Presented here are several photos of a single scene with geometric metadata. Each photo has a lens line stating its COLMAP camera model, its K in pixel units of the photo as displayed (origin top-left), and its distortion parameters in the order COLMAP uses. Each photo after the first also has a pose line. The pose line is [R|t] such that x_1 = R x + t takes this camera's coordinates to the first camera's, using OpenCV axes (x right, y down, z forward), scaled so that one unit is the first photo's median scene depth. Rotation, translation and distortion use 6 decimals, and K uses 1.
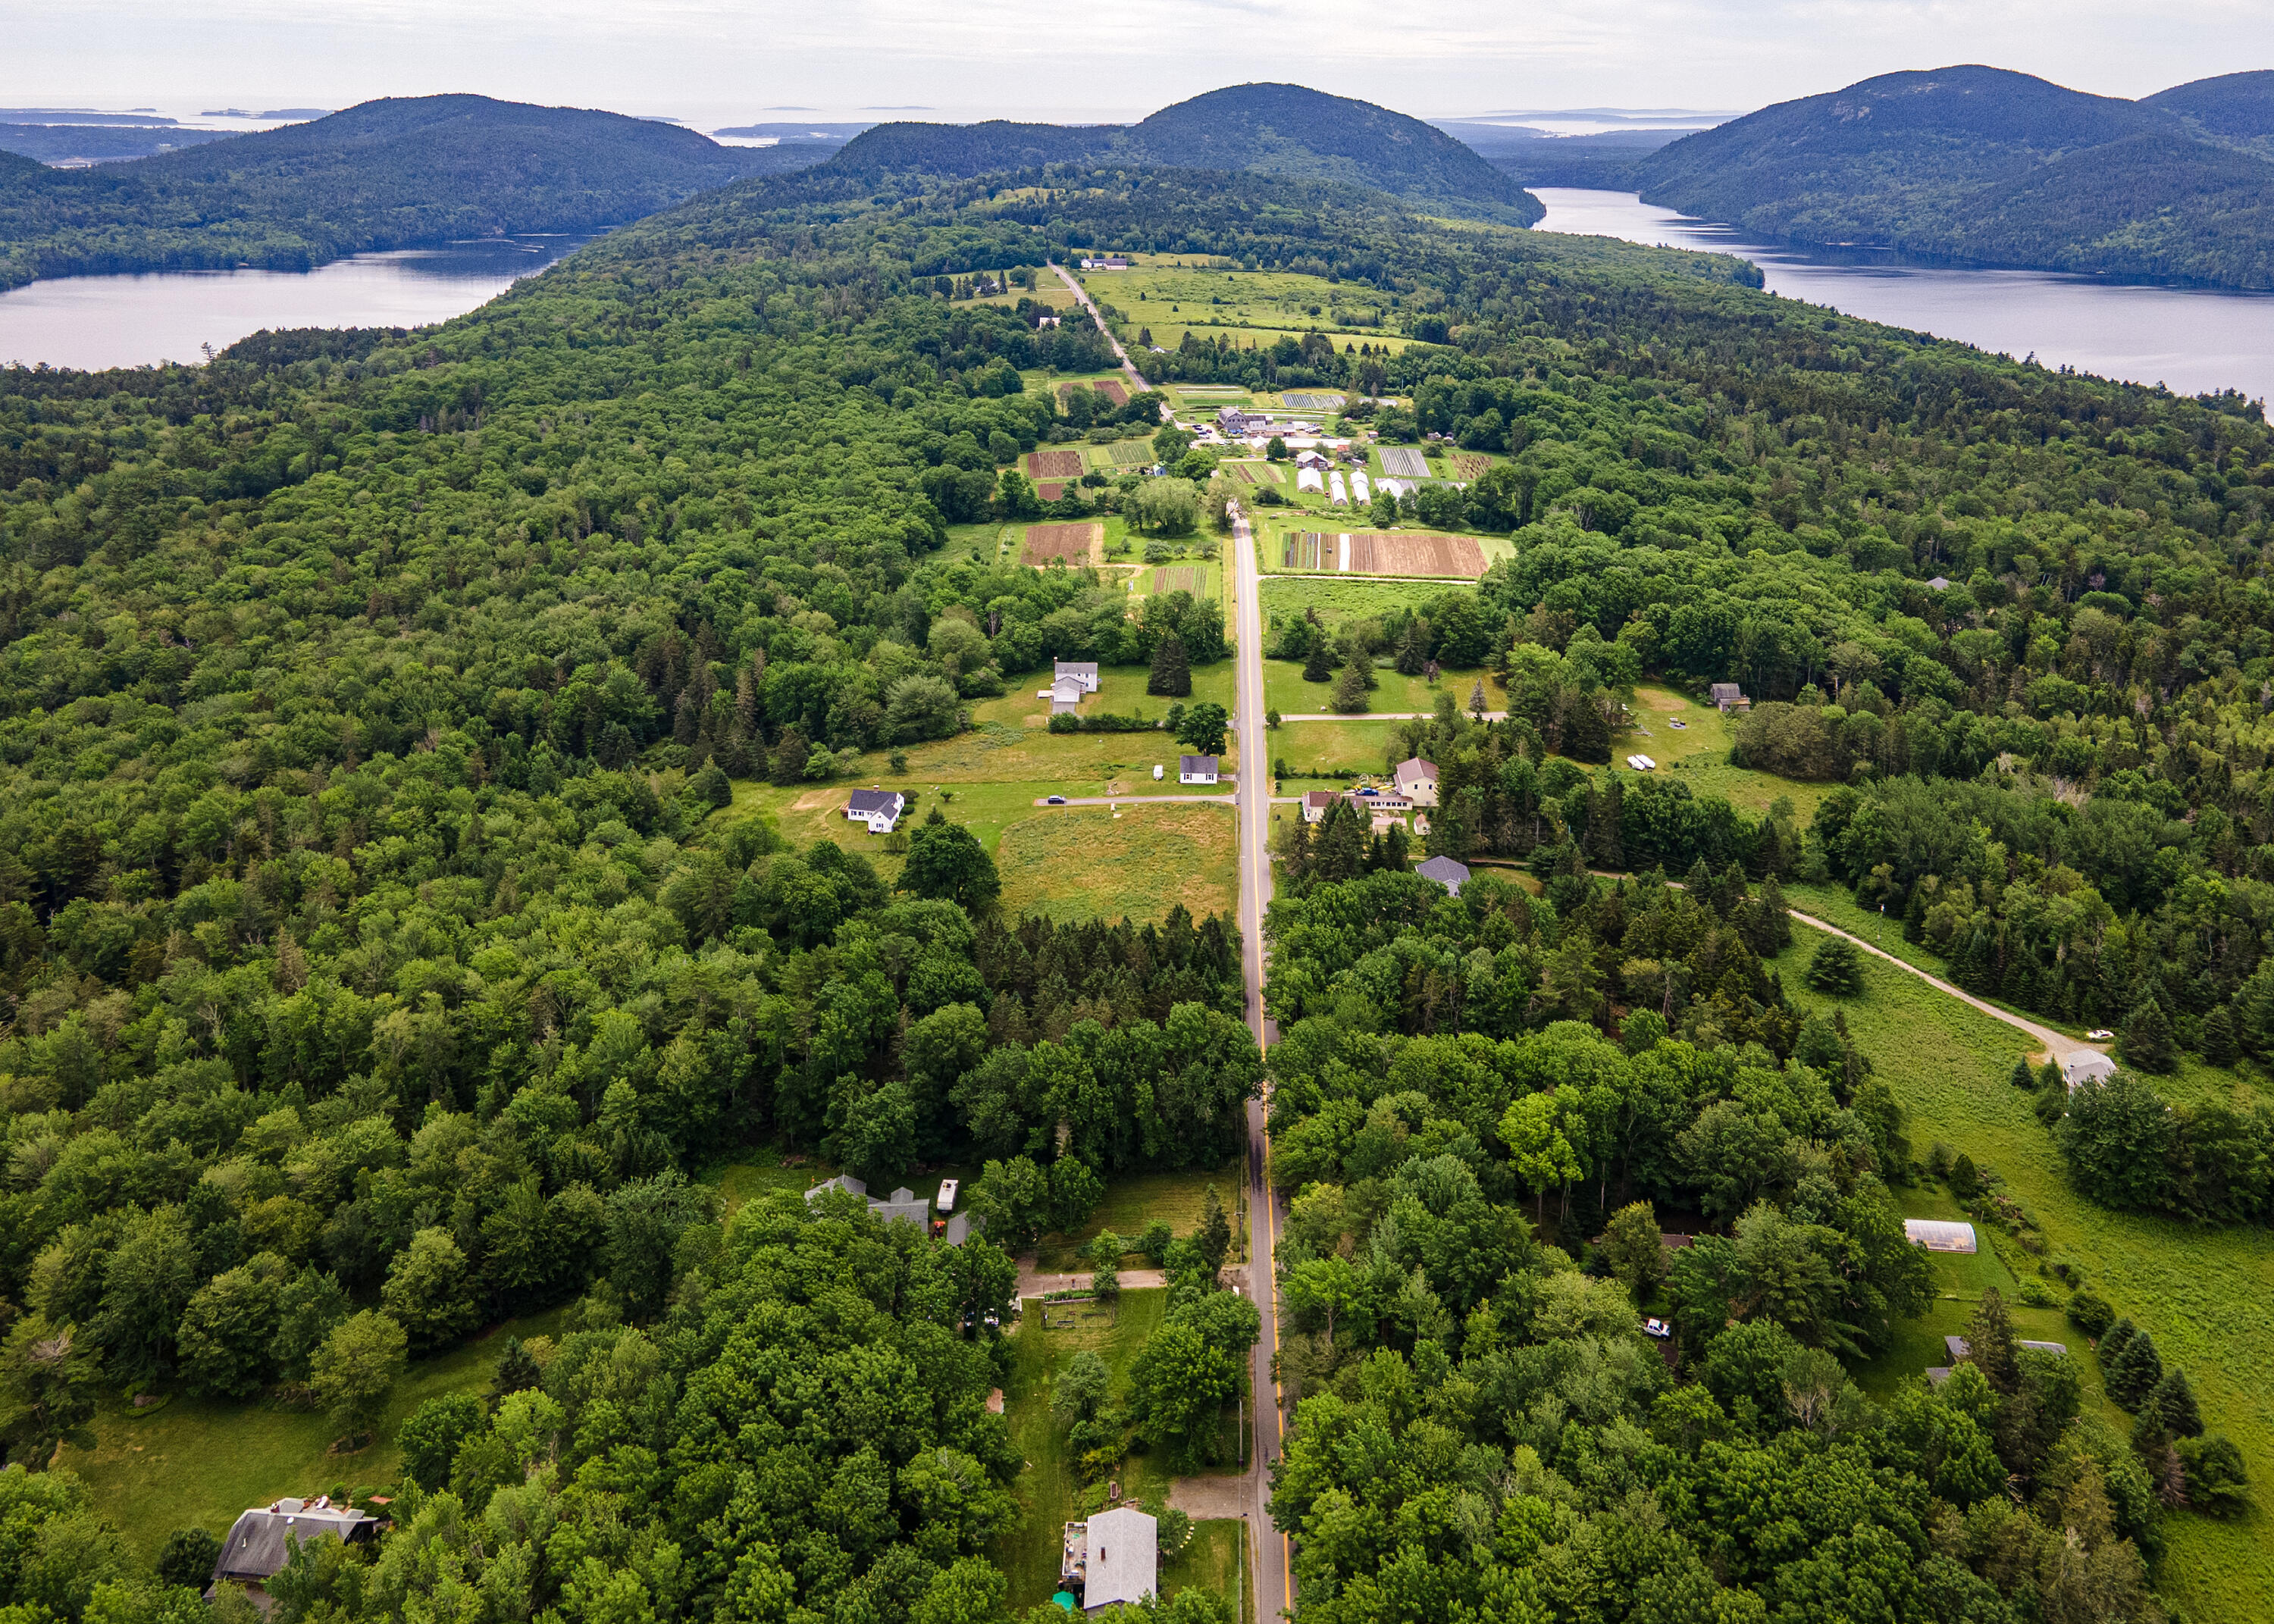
lens RADIAL K [[1666.9, 0, 1137.0], [0, 1666.9, 812.0], [0, 0, 1]] dist [0.033804, -0.000117]
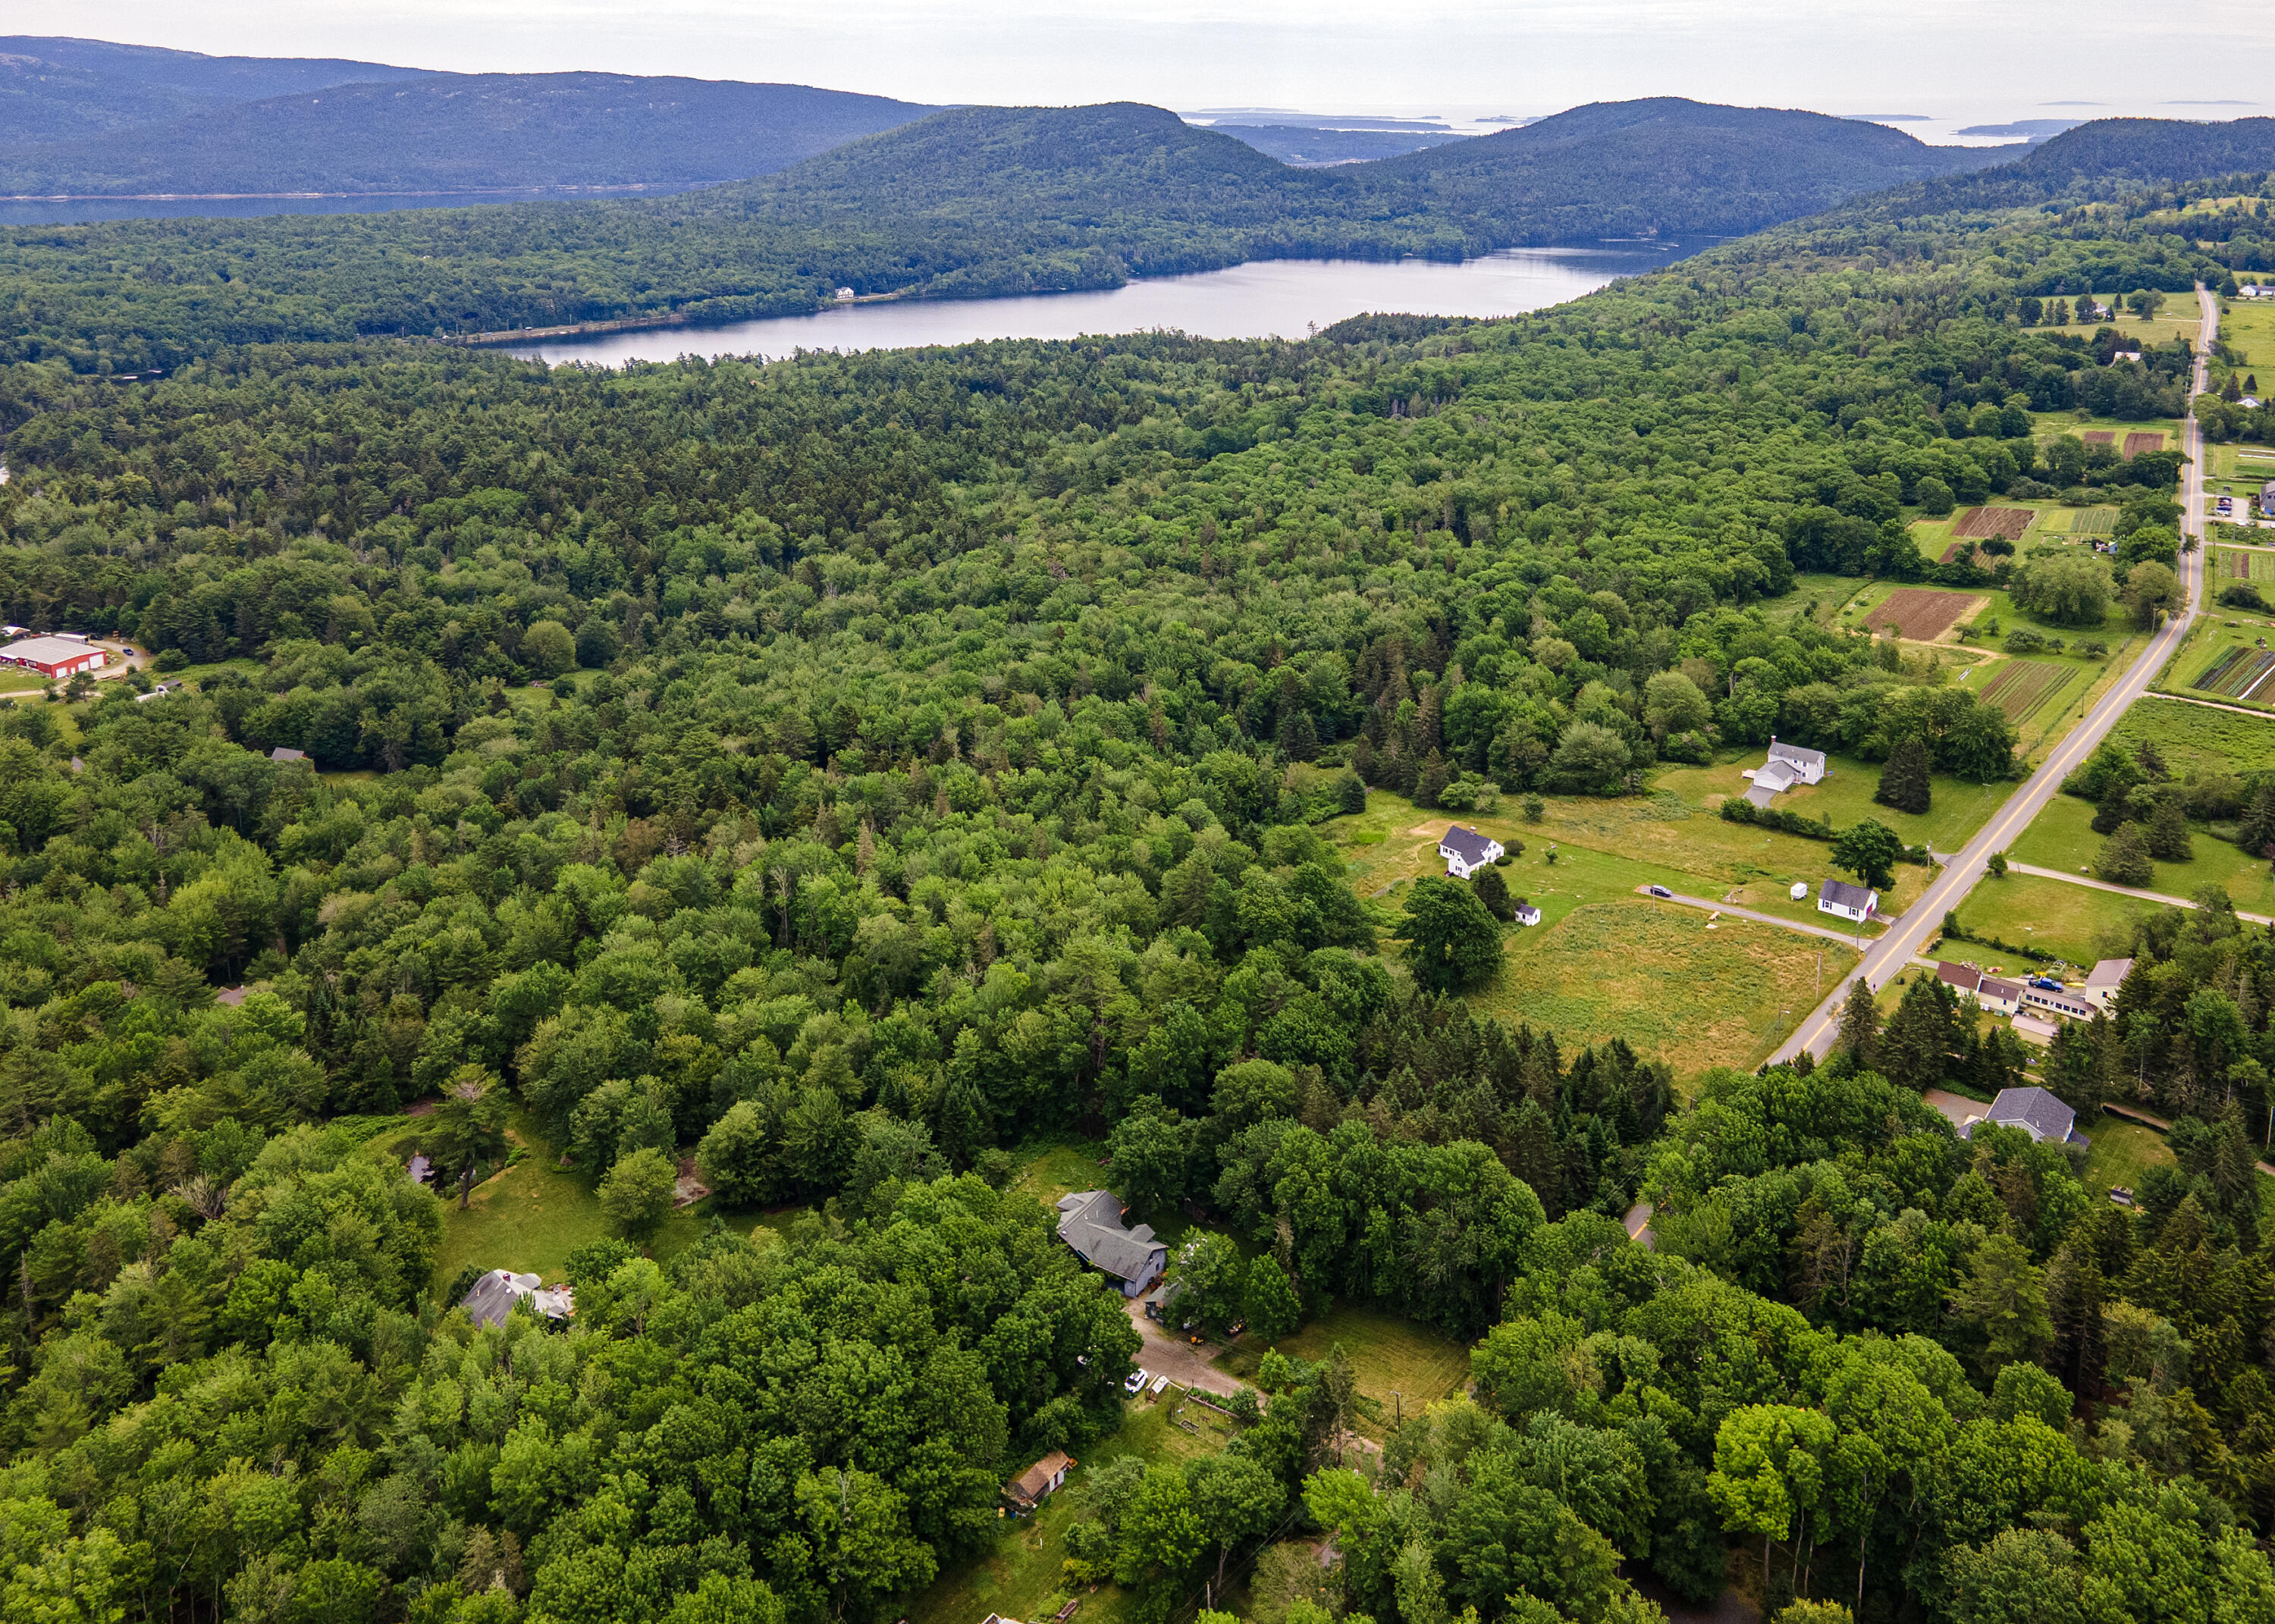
lens RADIAL K [[1667.6, 0, 1137.5], [0, 1667.6, 812.0], [0, 0, 1]] dist [0.033804, -0.000117]
pose [[0.807230, 0.230851, -0.543220, 0.122282], [-0.231370, 0.970445, 0.068589, -0.027183], [0.542999, 0.070318, 0.836784, 0.062518]]
